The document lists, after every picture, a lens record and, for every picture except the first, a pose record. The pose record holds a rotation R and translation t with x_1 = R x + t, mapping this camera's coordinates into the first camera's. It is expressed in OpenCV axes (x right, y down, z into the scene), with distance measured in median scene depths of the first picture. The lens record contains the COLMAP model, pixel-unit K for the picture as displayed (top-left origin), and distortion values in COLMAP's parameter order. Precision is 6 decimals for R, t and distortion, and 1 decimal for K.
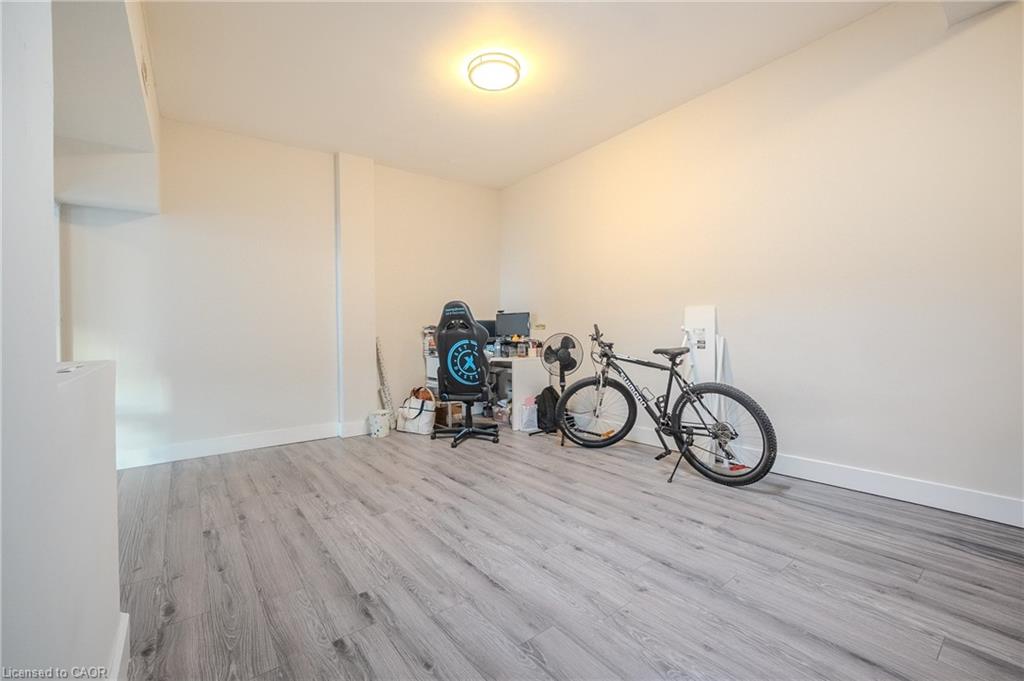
lens RADIAL K [[421.7, 0, 512.0], [0, 421.7, 340.5], [0, 0, 1]] dist [0.000095, 0.000071]
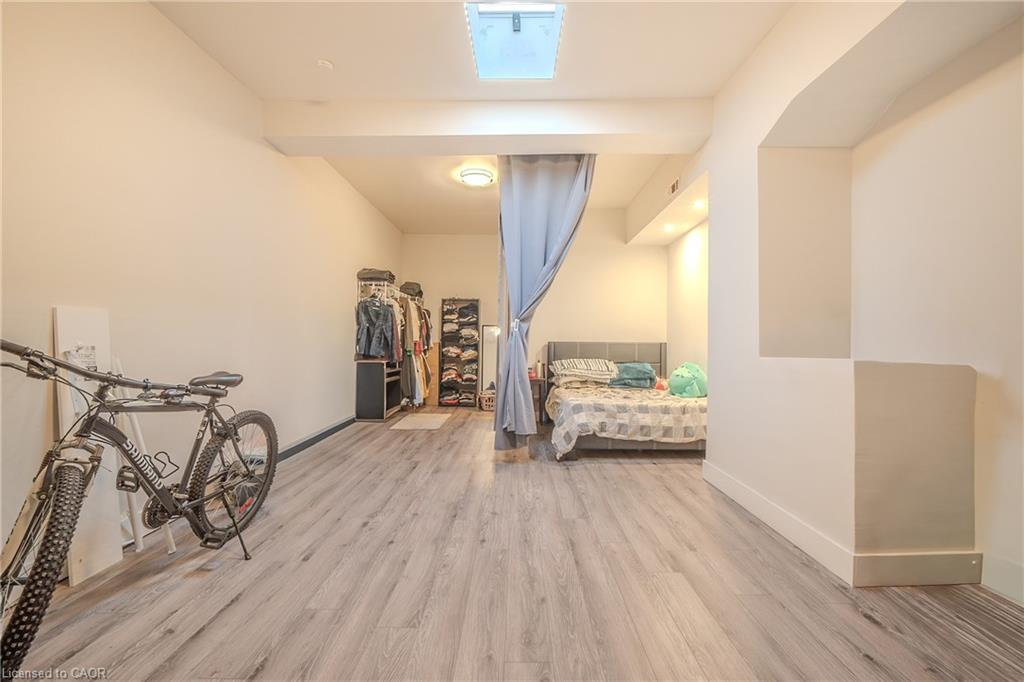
lens RADIAL K [[421.7, 0, 512.0], [0, 421.7, 341.0], [0, 0, 1]] dist [0.000095, 0.000071]
pose [[-0.768014, 0.019298, 0.640142, -0.558209], [0.024022, 0.999711, -0.001318, -0.030384], [-0.639982, 0.014365, -0.768255, 1.597348]]
